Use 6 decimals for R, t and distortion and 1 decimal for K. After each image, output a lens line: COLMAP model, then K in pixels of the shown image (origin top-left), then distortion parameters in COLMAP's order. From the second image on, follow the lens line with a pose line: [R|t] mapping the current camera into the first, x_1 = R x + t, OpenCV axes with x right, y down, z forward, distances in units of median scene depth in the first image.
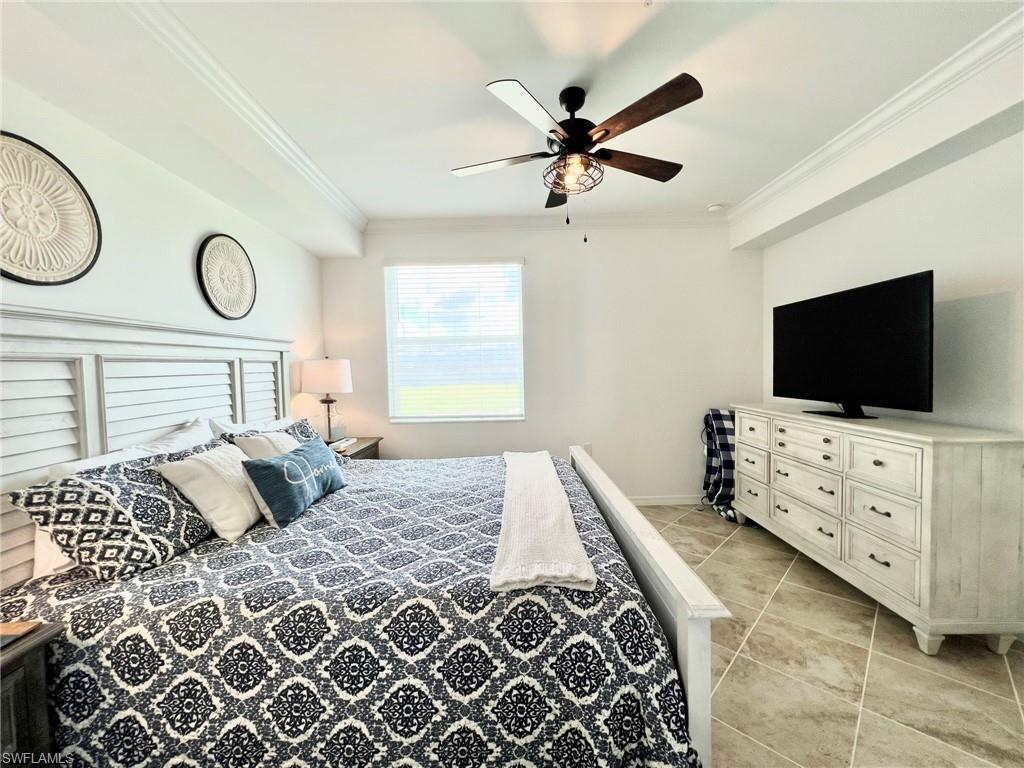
lens RADIAL K [[412.0, 0, 512.0], [0, 412.0, 382.8], [0, 0, 1]] dist [0.009556, 0.000204]
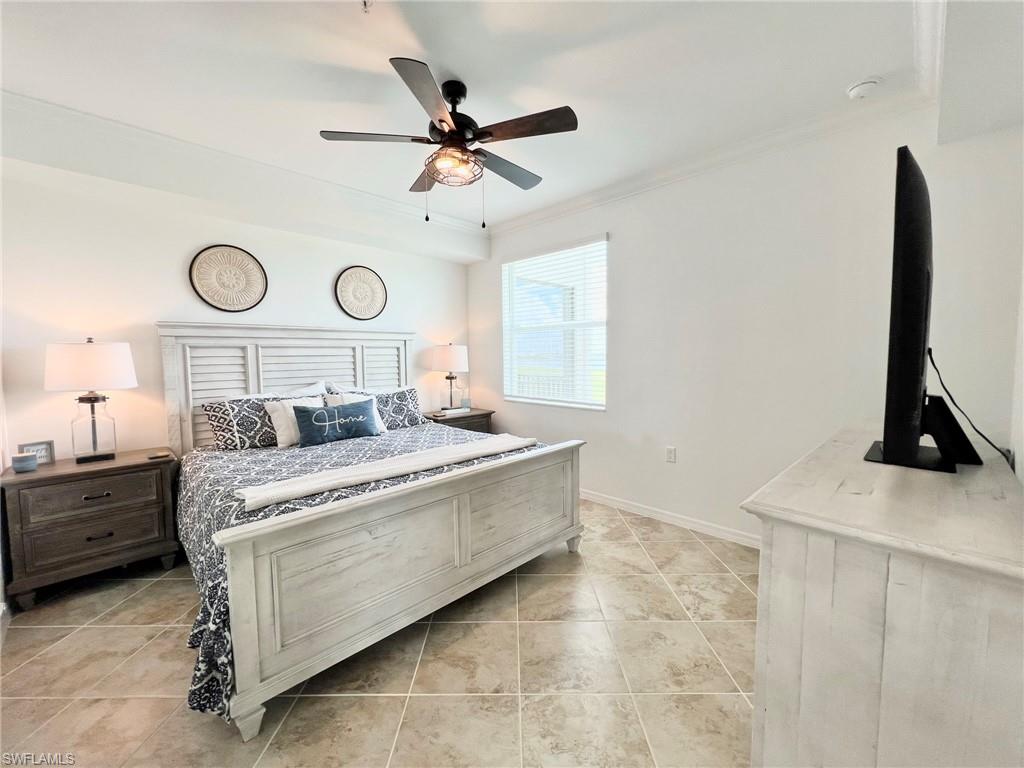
lens RADIAL K [[412.0, 0, 507.3], [0, 412.0, 384.2], [0, 0, 1]] dist [0.009556, 0.000204]
pose [[0.698005, 0.068445, -0.712814, 1.245769], [-0.036561, 0.997530, 0.059982, -0.038736], [0.715159, -0.015806, 0.698783, 0.452785]]
